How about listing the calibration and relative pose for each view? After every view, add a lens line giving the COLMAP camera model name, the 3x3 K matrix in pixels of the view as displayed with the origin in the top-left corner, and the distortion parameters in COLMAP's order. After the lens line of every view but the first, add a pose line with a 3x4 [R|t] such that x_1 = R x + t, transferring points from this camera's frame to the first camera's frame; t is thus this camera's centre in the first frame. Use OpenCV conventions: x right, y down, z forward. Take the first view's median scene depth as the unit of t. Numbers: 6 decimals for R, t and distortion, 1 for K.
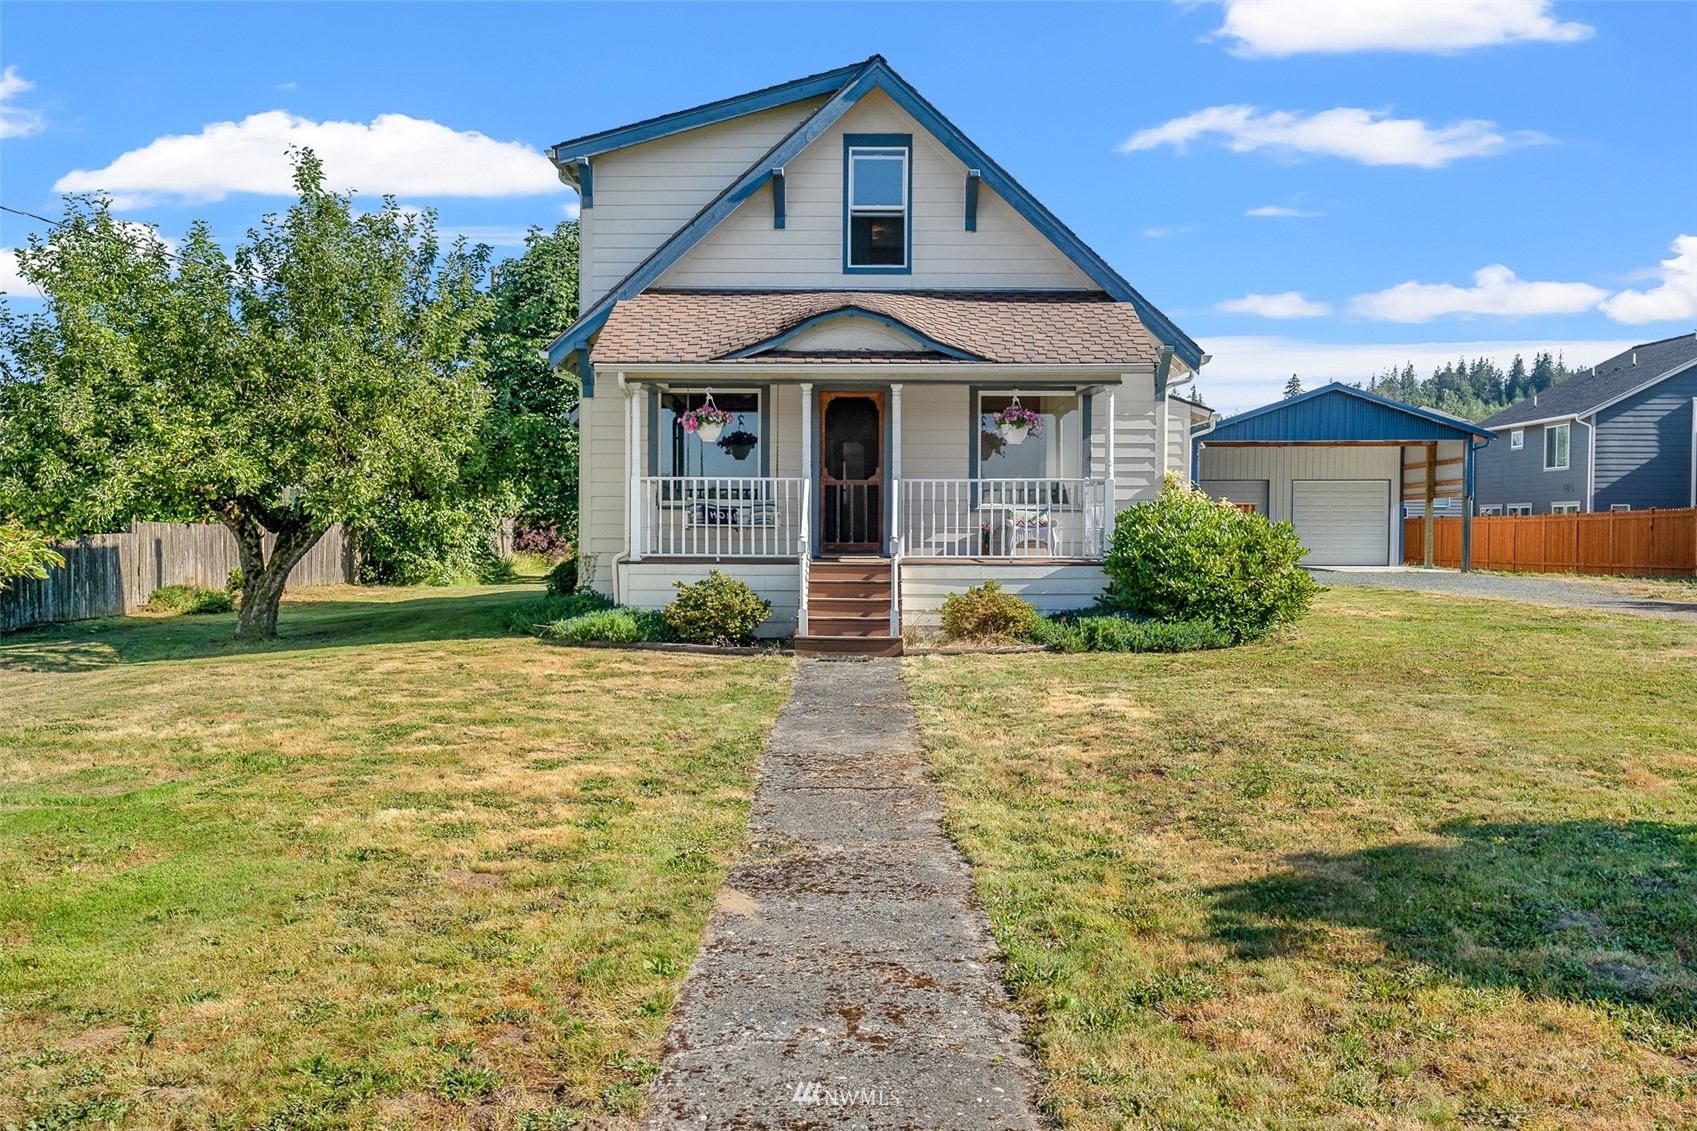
lens RADIAL K [[1536.9, 0, 848.5], [0, 1536.9, 565.5], [0, 0, 1]] dist [0.005172, 0.001075]
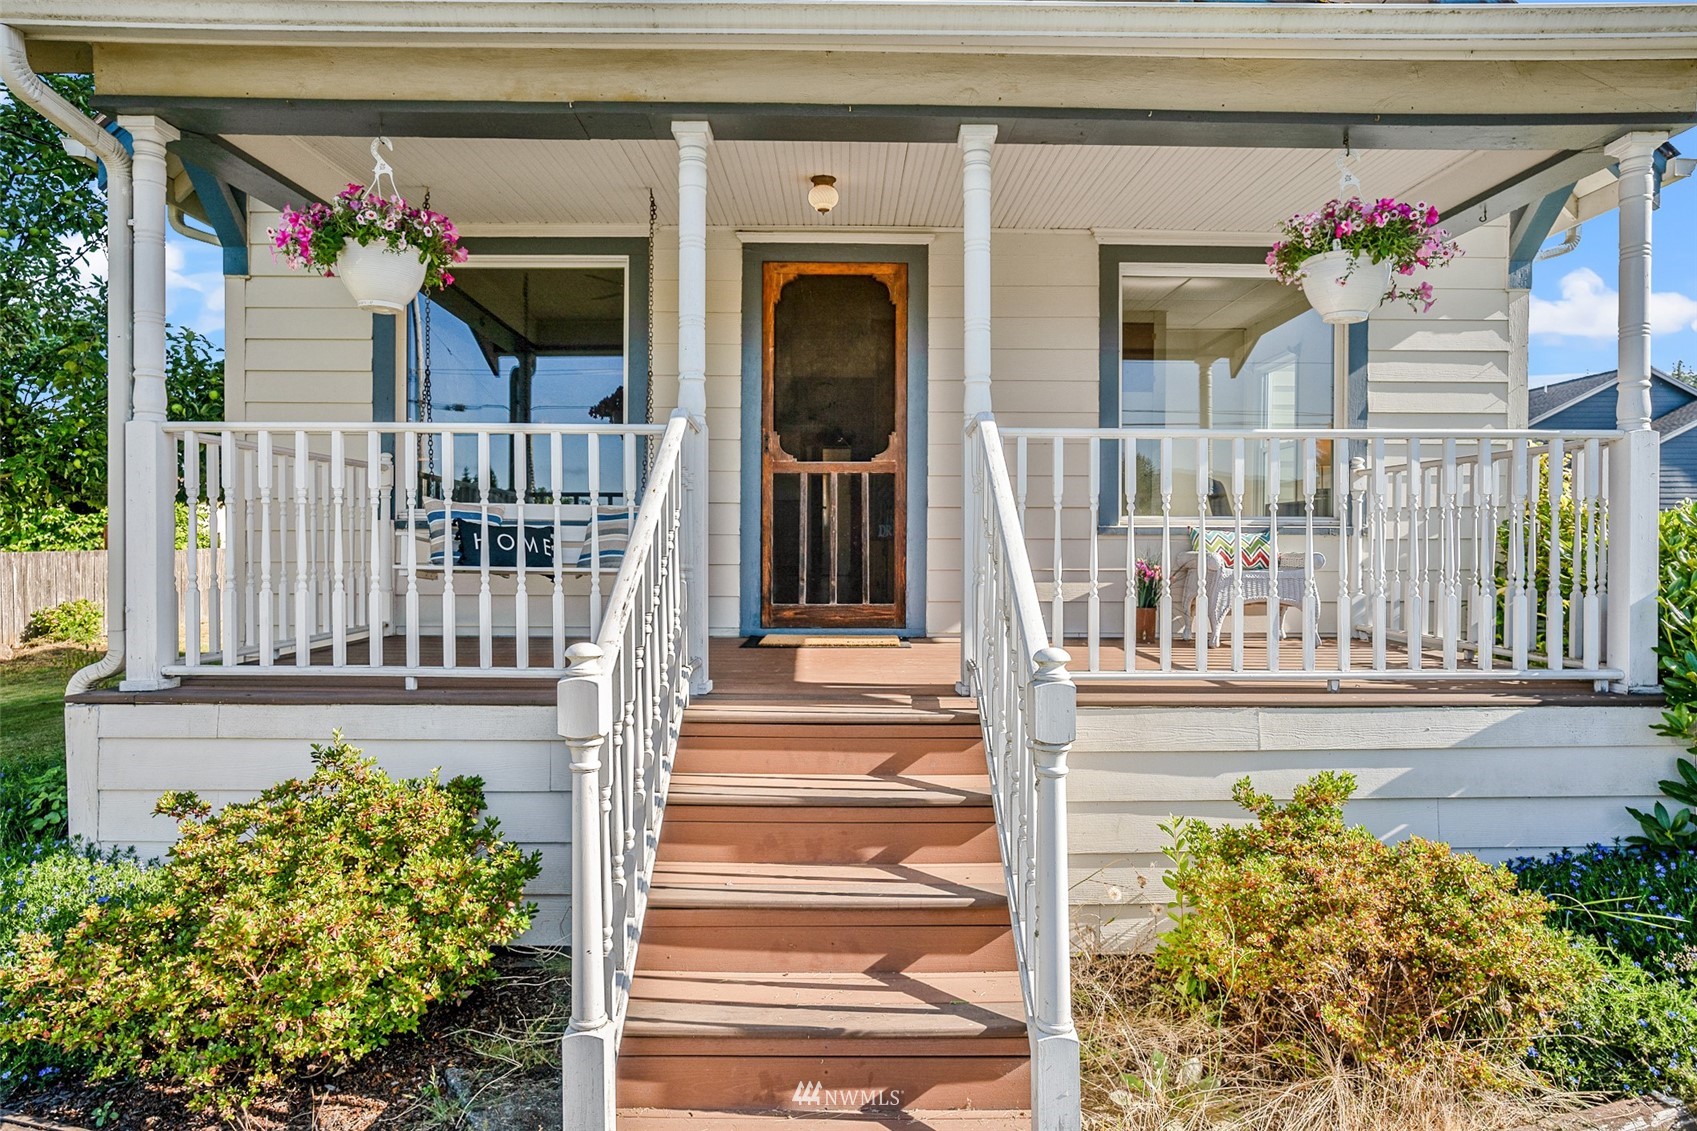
lens RADIAL K [[1033.8, 0, 848.5], [0, 1033.8, 565.5], [0, 0, 1]] dist [-0.000668, -0.000095]
pose [[0.999957, -0.001321, 0.009207, 0.003390], [0.001395, 0.999967, -0.008059, -0.024285], [-0.009196, 0.008072, 0.999925, 0.724147]]
